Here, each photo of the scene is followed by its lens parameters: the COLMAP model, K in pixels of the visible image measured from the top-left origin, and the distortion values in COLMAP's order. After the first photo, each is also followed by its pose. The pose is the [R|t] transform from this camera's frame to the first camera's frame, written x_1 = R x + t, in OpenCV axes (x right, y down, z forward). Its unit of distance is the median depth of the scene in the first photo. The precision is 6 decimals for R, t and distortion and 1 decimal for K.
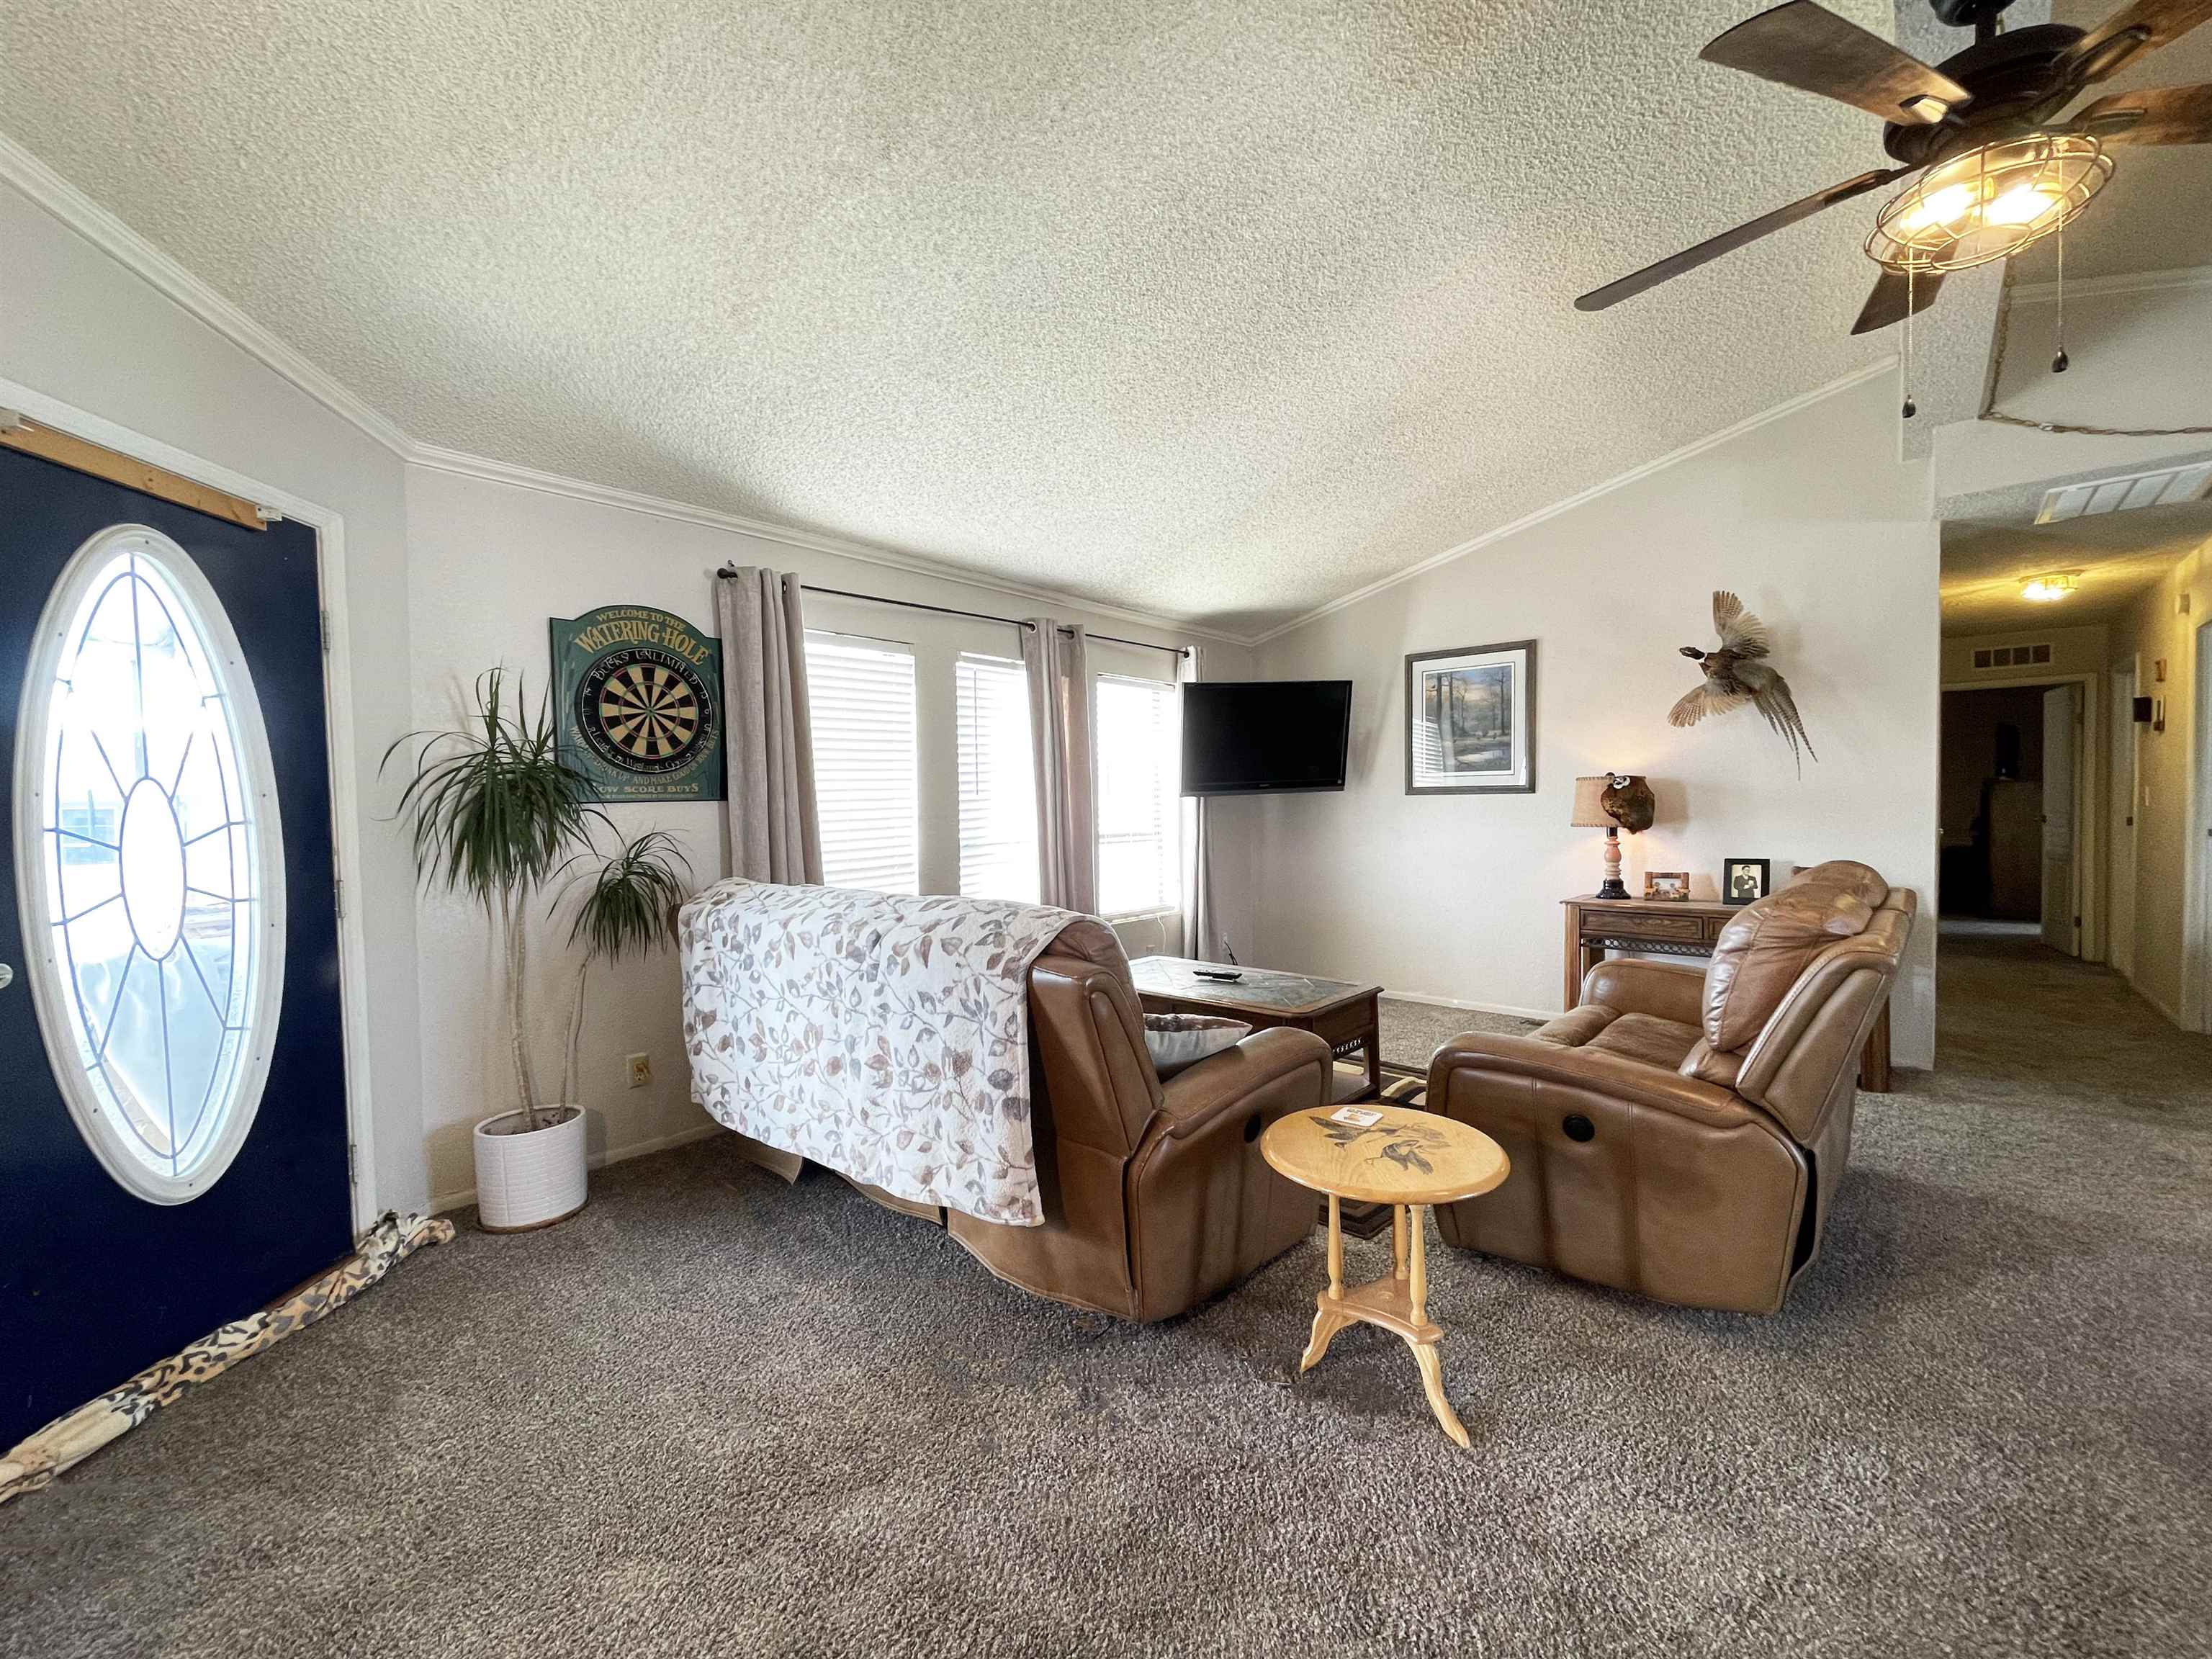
lens RADIAL K [[897.8, 0, 1119.3], [0, 897.8, 825.4], [0, 0, 1]] dist [-0.000025, 0.000301]
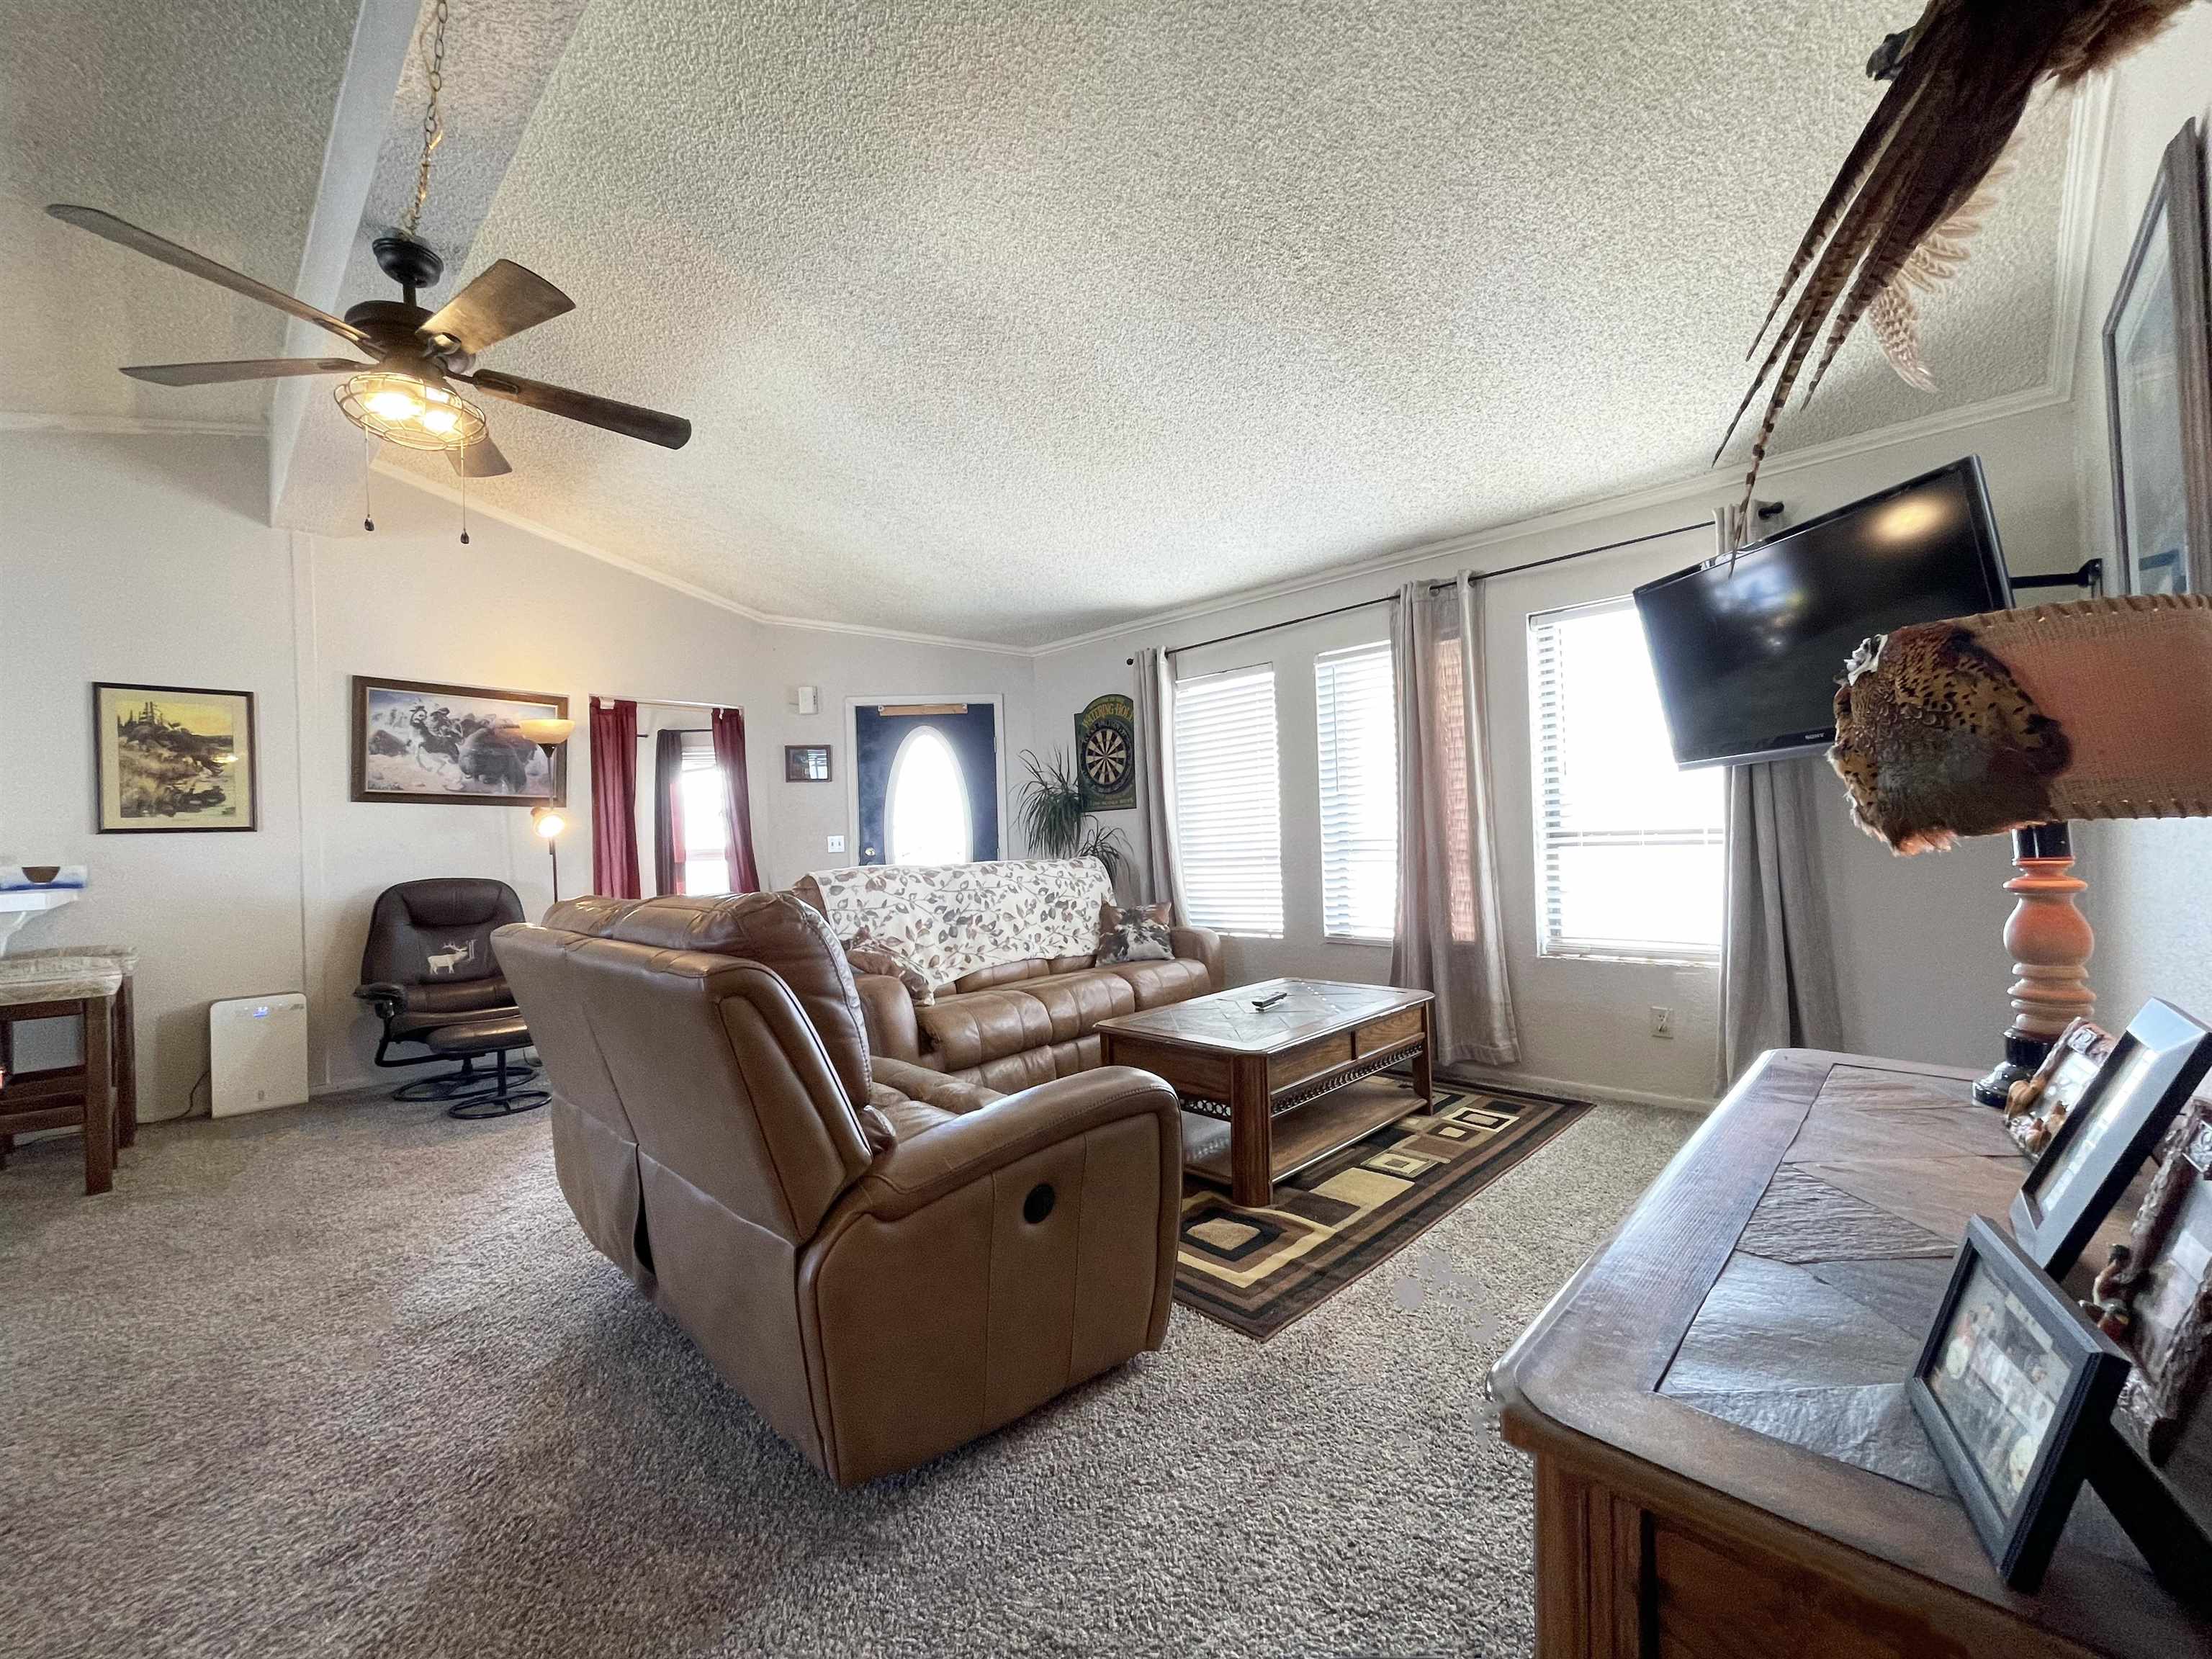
lens RADIAL K [[897.8, 0, 1103.6], [0, 897.8, 830.9], [0, 0, 1]] dist [-0.000025, 0.000301]
pose [[-0.050859, 0.006698, -0.998683, 1.071890], [0.006228, 0.999960, 0.006390, 0.001699], [0.998686, -0.005895, -0.050898, 0.994194]]
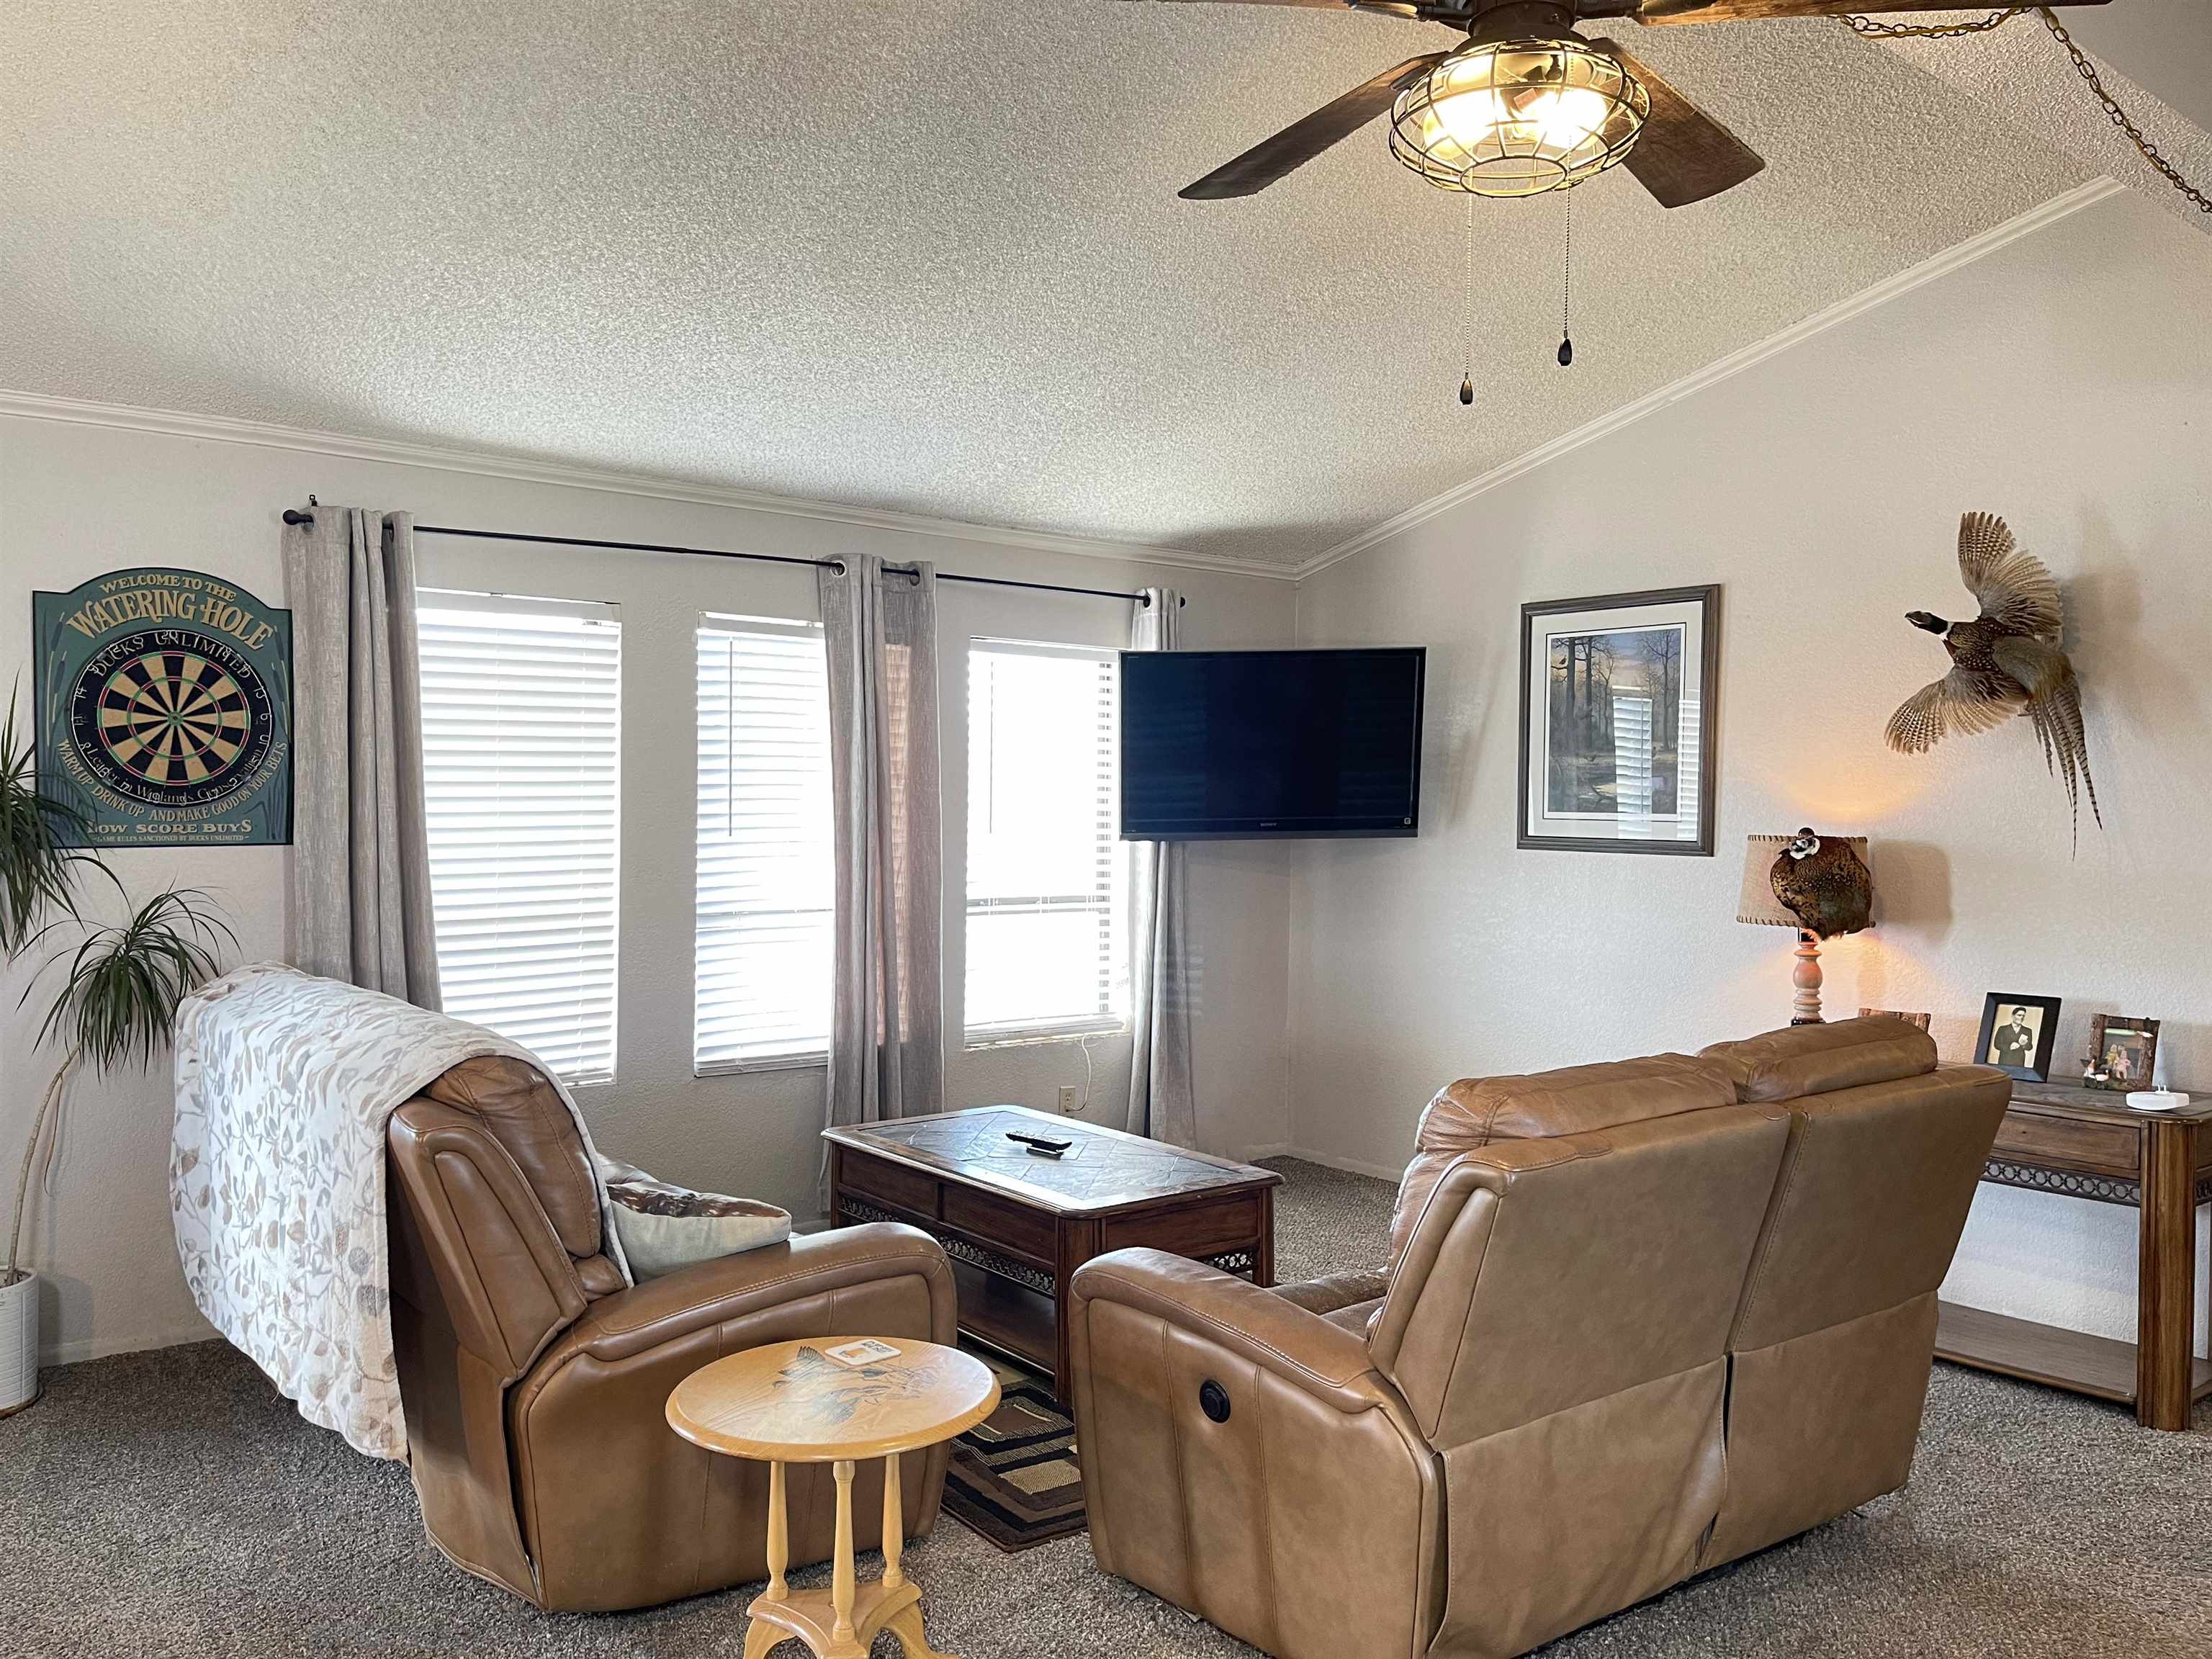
lens RADIAL K [[1690.5, 0, 1101.1], [0, 1690.5, 831.2], [0, 0, 1]] dist [0.030223, -0.006936]
pose [[0.983026, 0.029313, -0.181111, 0.400105], [-0.030662, 0.999519, -0.004651, -0.050245], [0.180887, 0.010125, 0.983452, -0.166839]]
